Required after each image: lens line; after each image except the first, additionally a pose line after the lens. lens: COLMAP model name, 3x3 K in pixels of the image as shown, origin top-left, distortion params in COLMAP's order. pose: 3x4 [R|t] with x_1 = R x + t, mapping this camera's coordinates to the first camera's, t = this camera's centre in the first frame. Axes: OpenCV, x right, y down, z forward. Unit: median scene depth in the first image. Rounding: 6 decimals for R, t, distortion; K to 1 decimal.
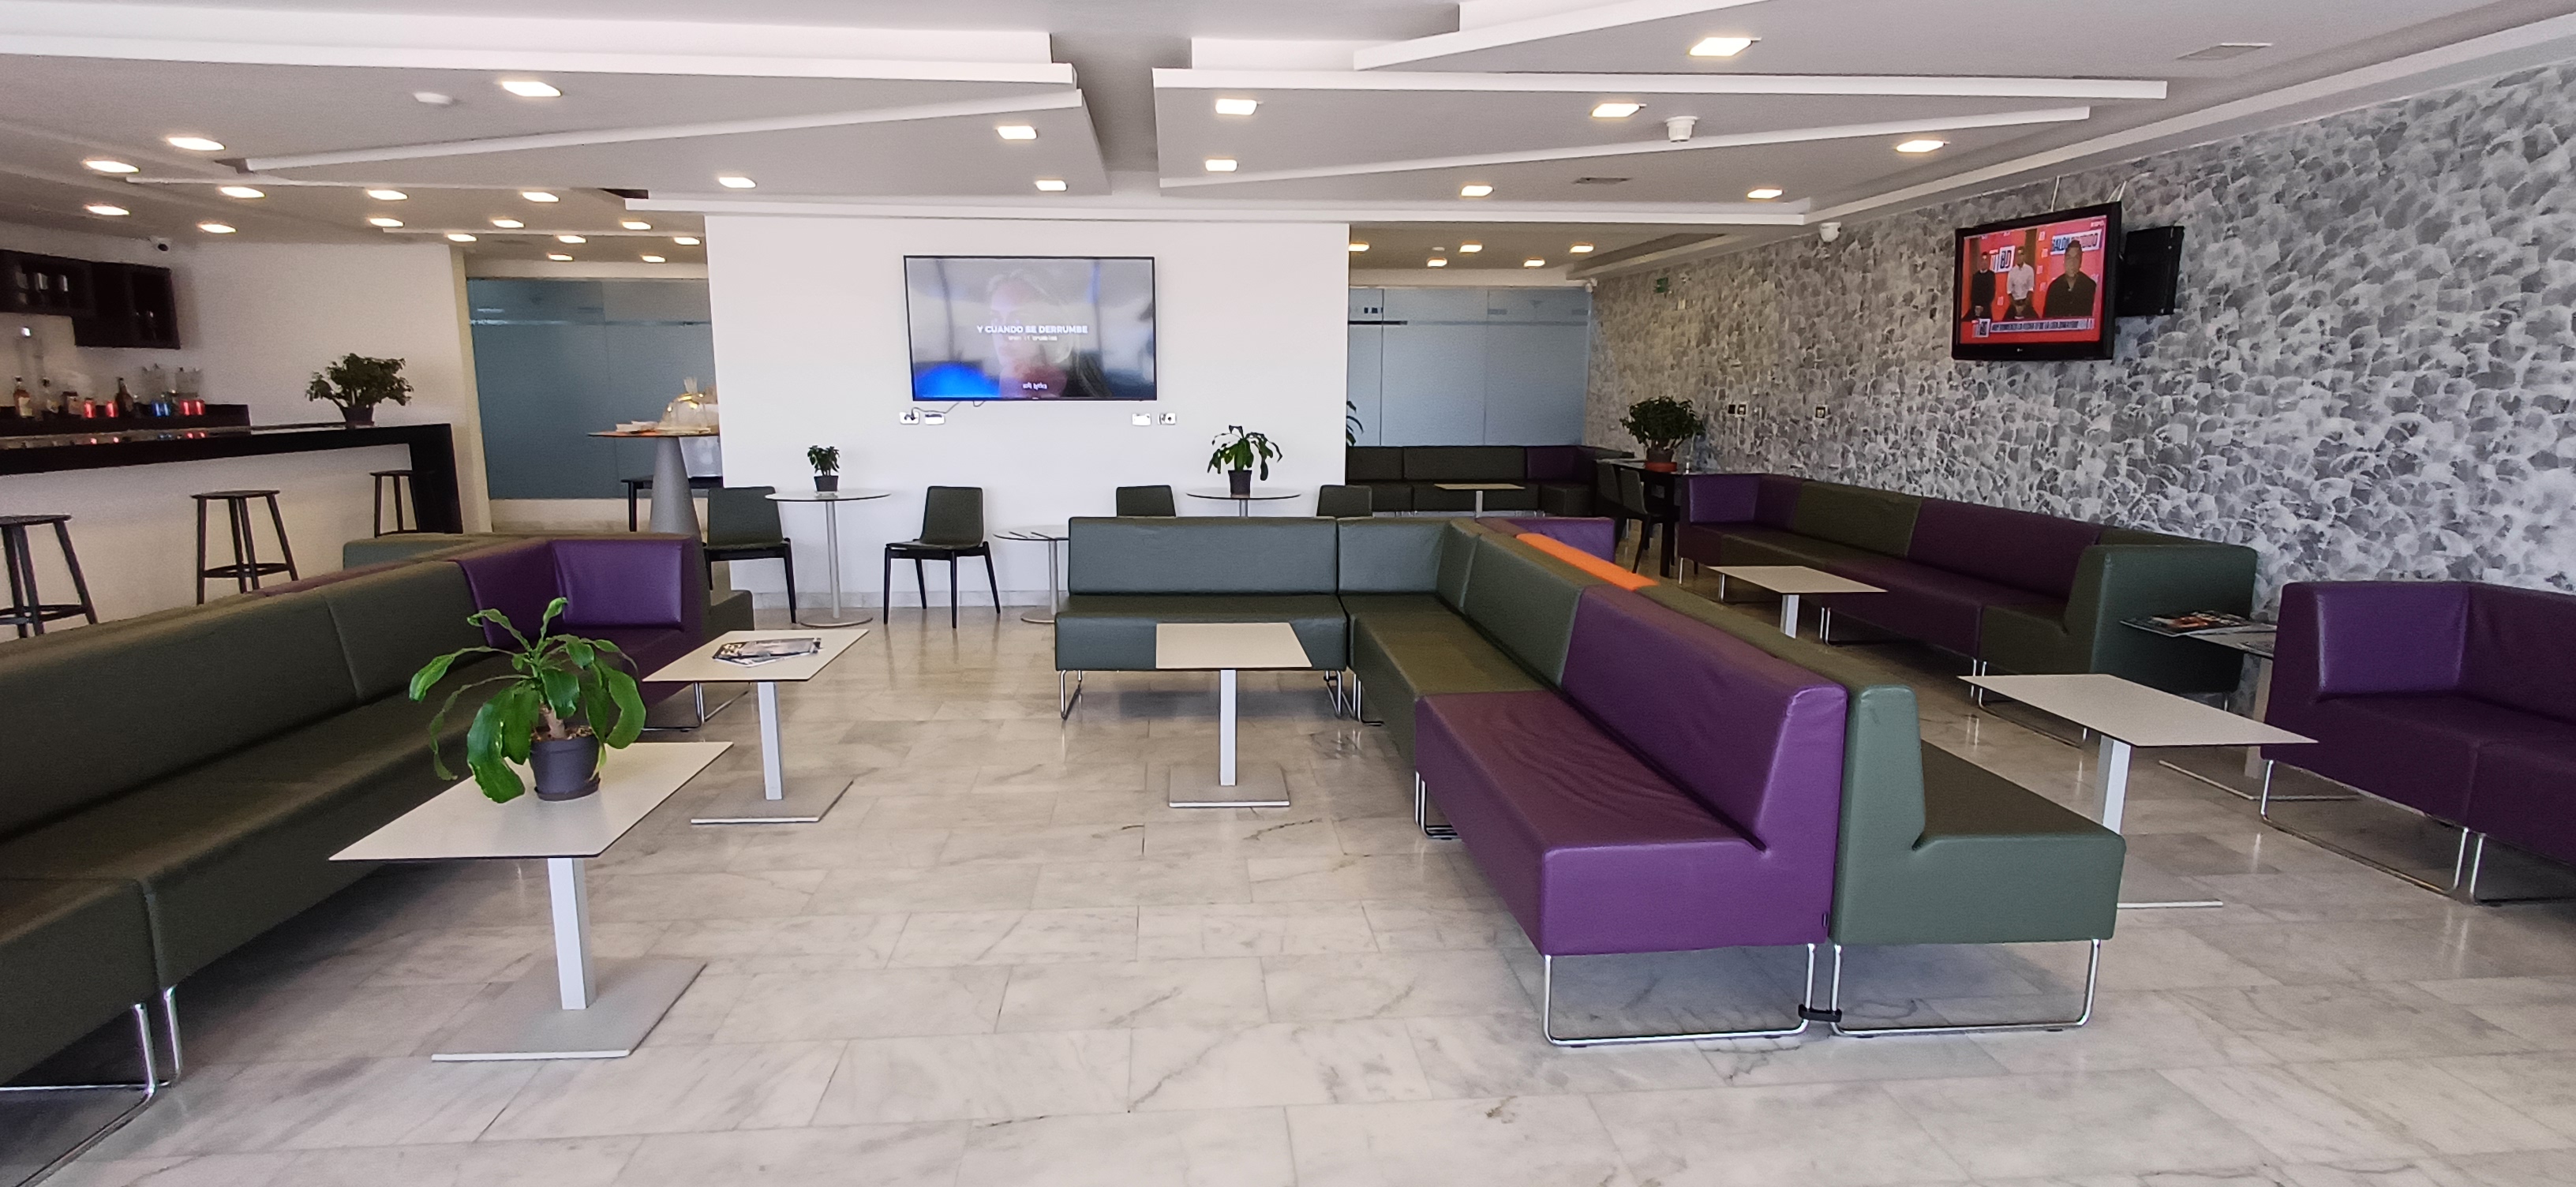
lens RADIAL K [[1174.0, 0, 1259.9], [0, 1174.0, 575.9], [0, 0, 1]] dist [0.002632, 0.000984]
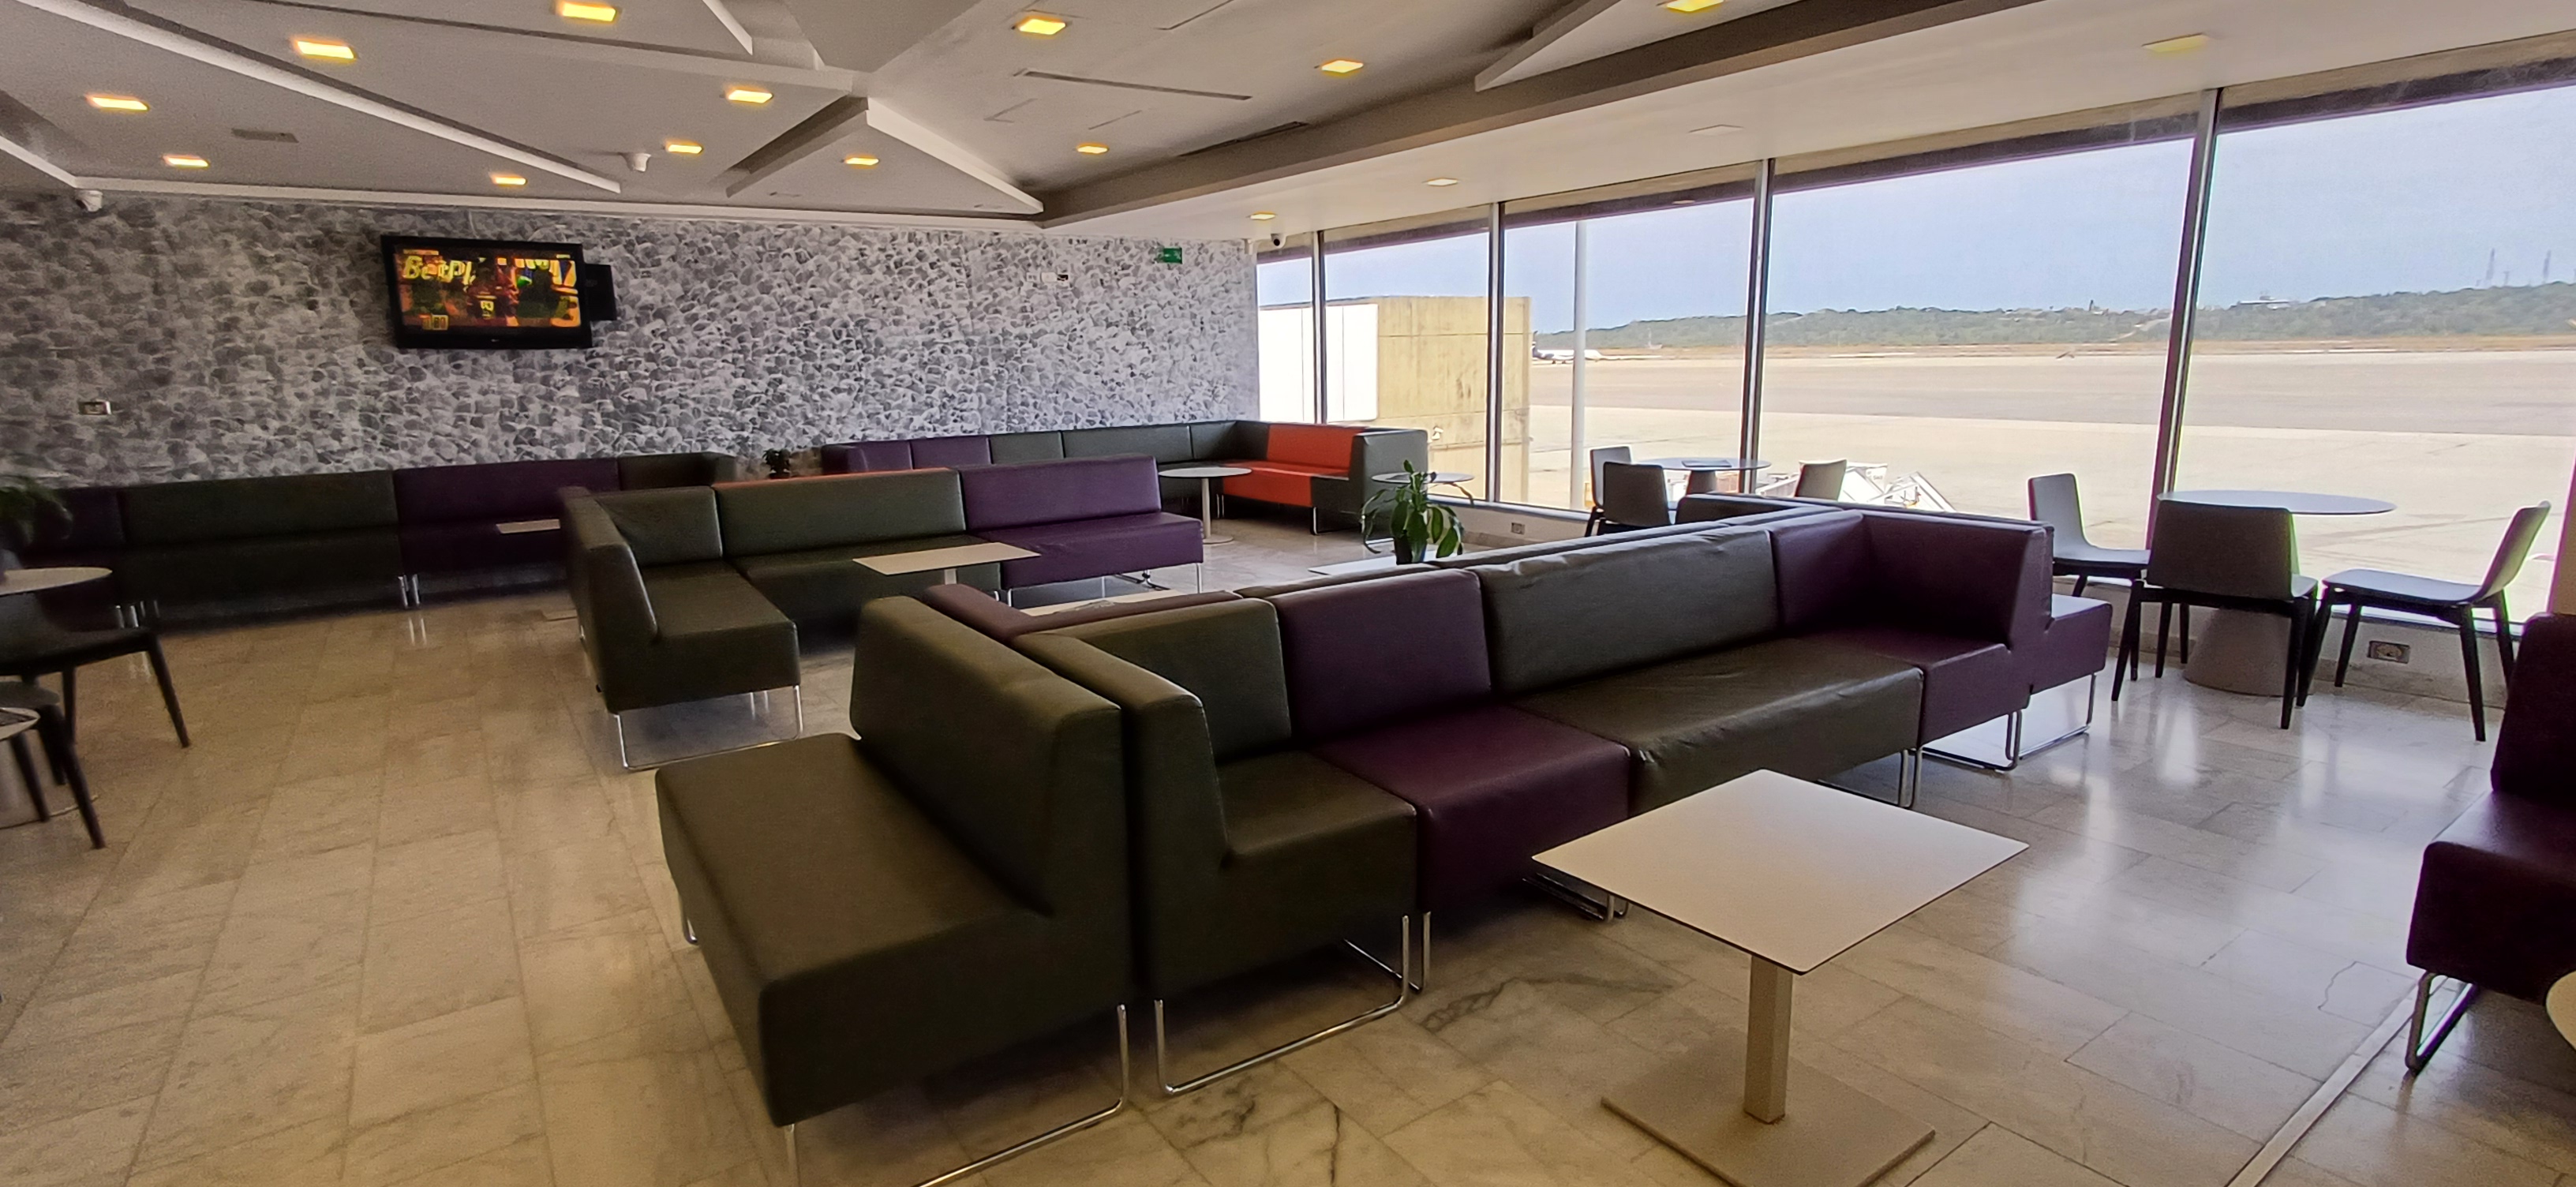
lens RADIAL K [[1174.0, 0, 1272.0], [0, 1174.0, 574.1], [0, 0, 1]] dist [0.002632, 0.000984]
pose [[-0.490280, -0.154531, 0.857756, -0.779226], [0.163233, 0.950461, 0.264534, -0.121725], [-0.856143, 0.269710, -0.440768, 0.736342]]
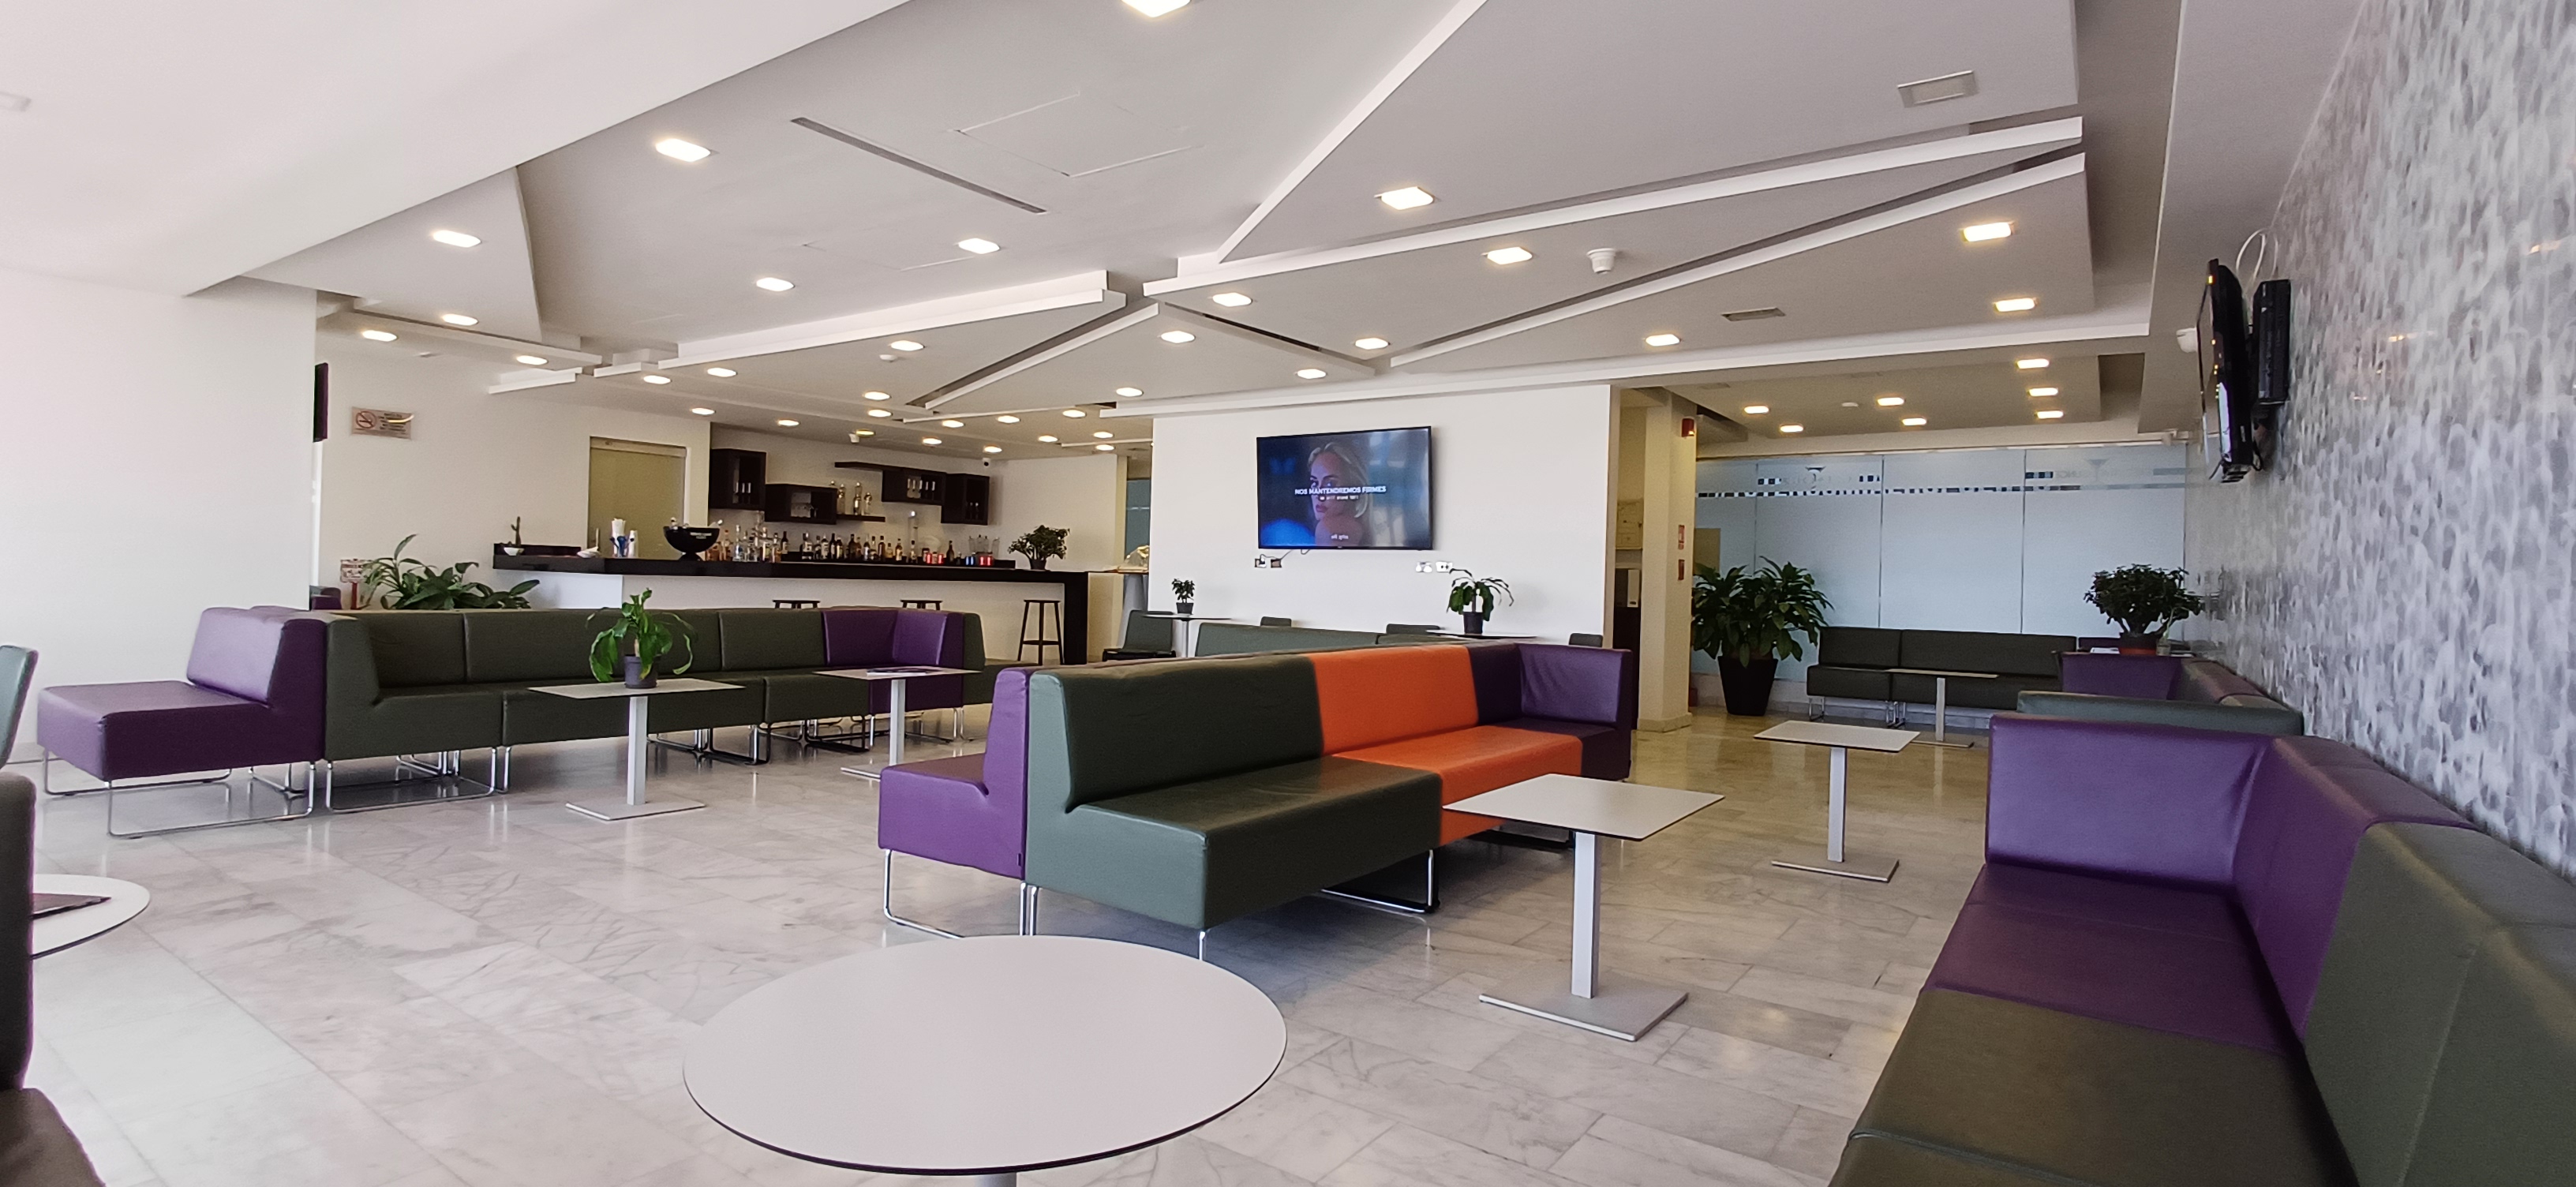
lens RADIAL K [[1174.0, 0, 1257.3], [0, 1174.0, 577.4], [0, 0, 1]] dist [0.002632, 0.000984]
pose [[0.760210, 0.018554, -0.649413, 0.544474], [-0.131985, 0.983158, -0.126414, 0.042890], [0.636130, 0.181814, 0.749855, 0.056031]]
